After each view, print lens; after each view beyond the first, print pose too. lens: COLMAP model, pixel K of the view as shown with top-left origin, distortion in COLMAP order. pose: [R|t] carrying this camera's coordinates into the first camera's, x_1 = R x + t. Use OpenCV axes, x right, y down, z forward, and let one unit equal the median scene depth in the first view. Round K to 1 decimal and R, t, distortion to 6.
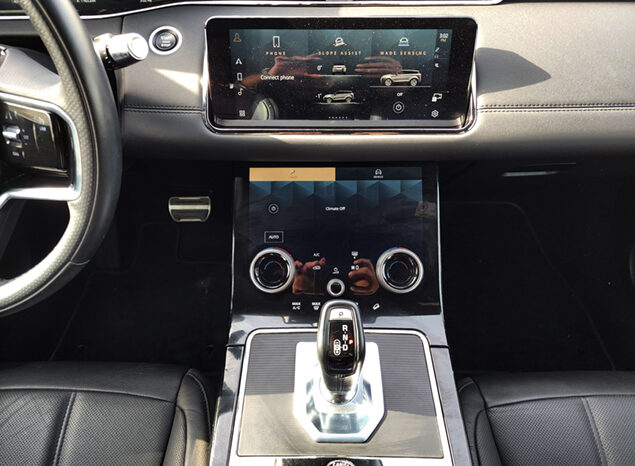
lens RADIAL K [[433.0, 0, 315.5], [0, 433.0, 236.9], [0, 0, 1]] dist [0.053163, -0.048188]
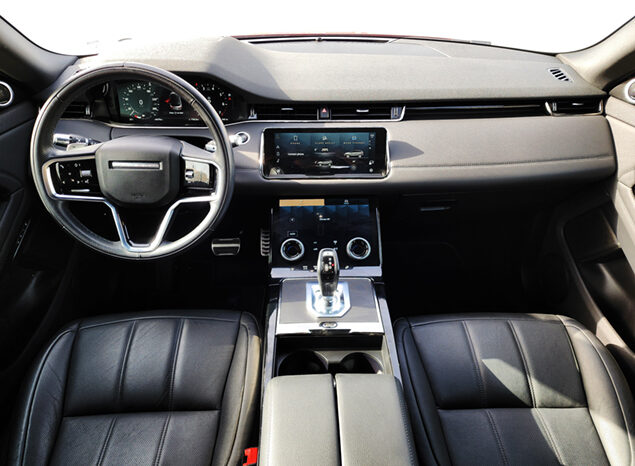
lens RADIAL K [[433.0, 0, 319.7], [0, 433.0, 236.3], [0, 0, 1]] dist [0.053163, -0.048188]
pose [[0.999329, -0.012368, 0.034483, -0.047105], [0.019383, 0.977242, -0.211238, 0.456222], [-0.031085, 0.211765, 0.976826, -0.941797]]
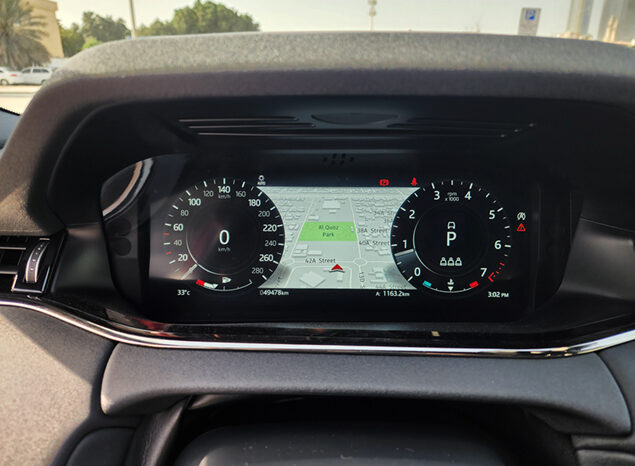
lens RADIAL K [[433.0, 0, 315.4], [0, 433.0, 234.7], [0, 0, 1]] dist [0.053163, -0.048188]
pose [[0.999796, 0.010000, 0.017567, -0.755298], [-0.000053, 0.870355, -0.492424, -0.390628], [-0.020214, 0.492323, 0.870178, 0.562209]]
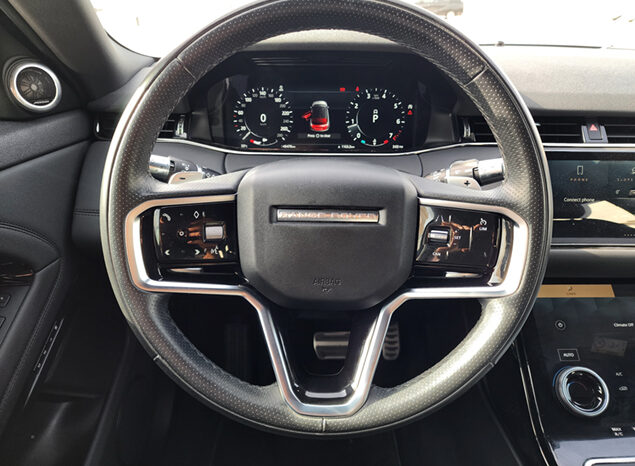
lens RADIAL K [[433.0, 0, 314.7], [0, 433.0, 234.4], [0, 0, 1]] dist [0.053163, -0.048188]
pose [[0.999756, 0.003535, 0.021789, -0.751976], [0.004437, 0.934769, -0.355228, 0.103999], [-0.021624, 0.355238, 0.934526, 0.008803]]
